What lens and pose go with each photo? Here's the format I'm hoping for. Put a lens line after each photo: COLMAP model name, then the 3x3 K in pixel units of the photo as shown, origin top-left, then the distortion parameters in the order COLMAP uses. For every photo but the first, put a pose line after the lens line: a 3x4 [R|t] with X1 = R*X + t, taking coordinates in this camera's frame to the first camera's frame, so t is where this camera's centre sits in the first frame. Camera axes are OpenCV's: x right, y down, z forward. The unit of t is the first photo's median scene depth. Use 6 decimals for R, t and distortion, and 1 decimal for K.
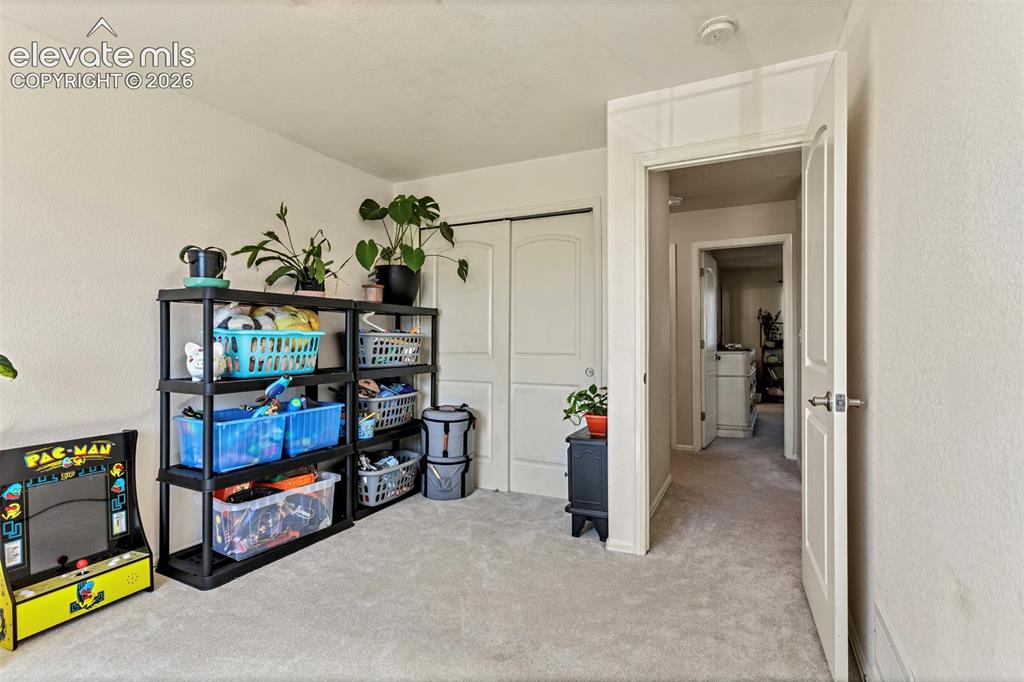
lens RADIAL K [[493.1, 0, 511.7], [0, 493.1, 338.6], [0, 0, 1]] dist [0.003513, 0.000551]
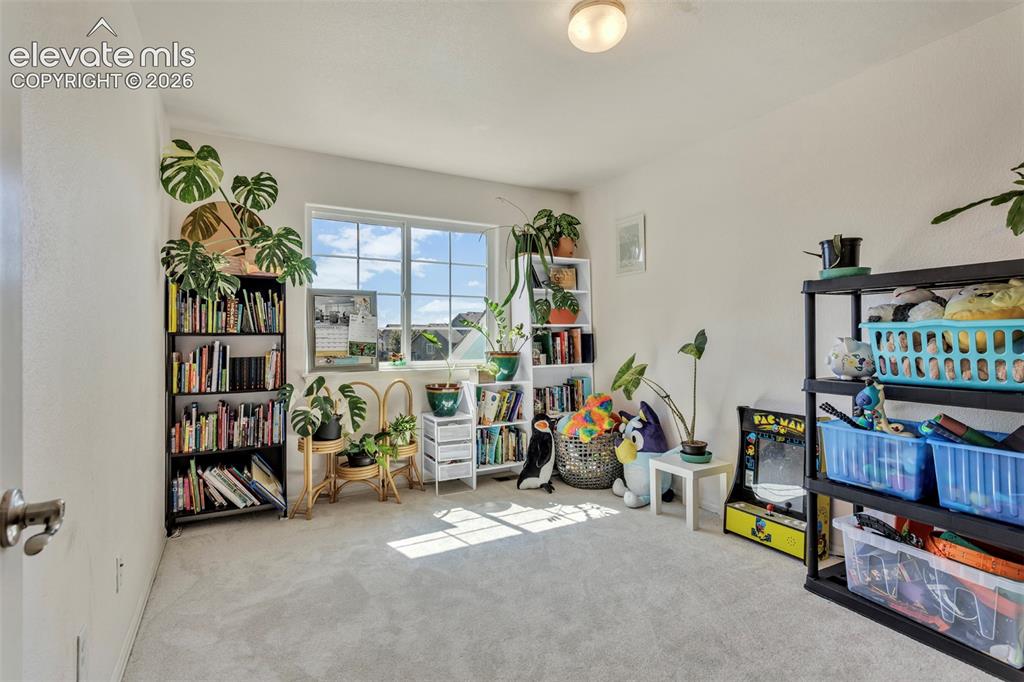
lens RADIAL K [[505.2, 0, 512.8], [0, 505.2, 345.8], [0, 0, 1]] dist [-0.000963, 0.004117]
pose [[-0.573499, 0.027422, -0.818747, 0.572624], [0.013178, 0.999619, 0.024249, -0.008592], [0.819100, 0.003117, -0.573642, 1.172543]]
